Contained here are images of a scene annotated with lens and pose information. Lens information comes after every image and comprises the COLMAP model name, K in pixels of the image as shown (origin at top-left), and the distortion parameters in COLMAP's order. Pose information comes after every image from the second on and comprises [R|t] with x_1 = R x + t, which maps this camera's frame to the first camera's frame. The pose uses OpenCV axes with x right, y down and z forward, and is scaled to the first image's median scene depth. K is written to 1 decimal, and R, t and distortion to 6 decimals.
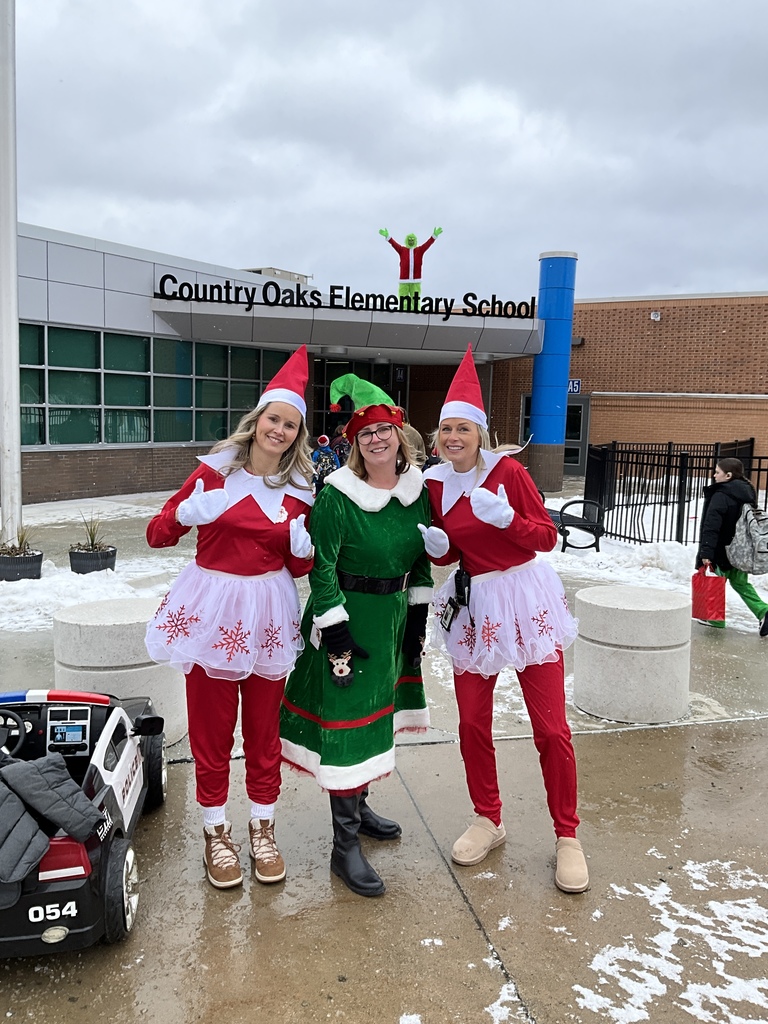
lens RADIAL K [[846.8, 0, 379.7], [0, 846.8, 517.4], [0, 0, 1]] dist [0.042917, -0.022877]
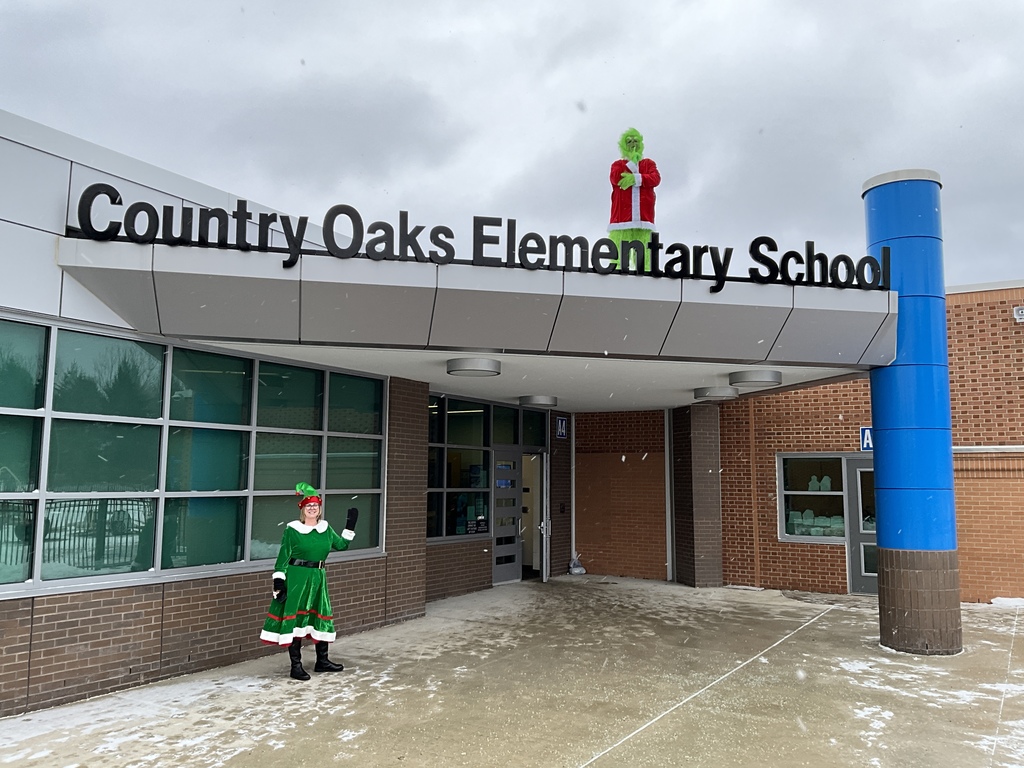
lens RADIAL K [[846.8, 0, 476.9], [0, 846.8, 389.8], [0, 0, 1]] dist [0.042917, -0.022877]
pose [[0.999653, -0.024335, 0.010055, -0.062093], [0.026036, 0.970545, -0.239509, -0.072650], [-0.003931, 0.239688, 0.970842, 0.571337]]
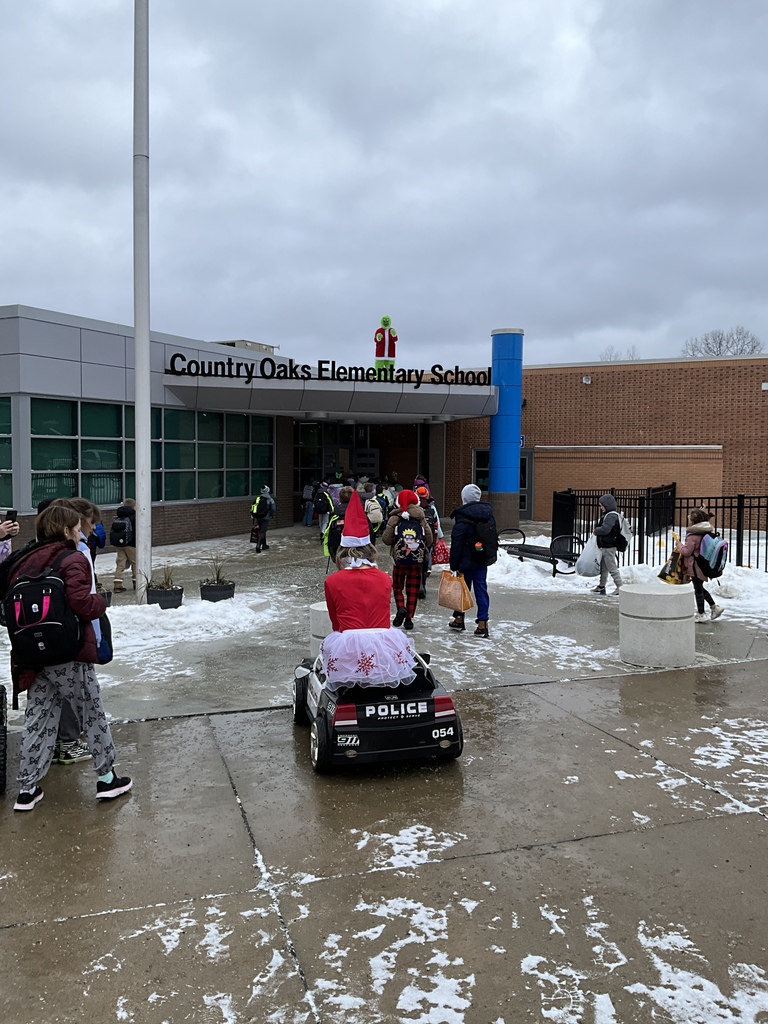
lens RADIAL K [[846.8, 0, 385.0], [0, 846.8, 511.4], [0, 0, 1]] dist [0.042917, -0.022877]
pose [[0.993711, -0.032627, 0.107117, -0.096414], [0.040163, 0.996810, -0.068968, 0.012358], [-0.104525, 0.072837, 0.991851, -0.127054]]
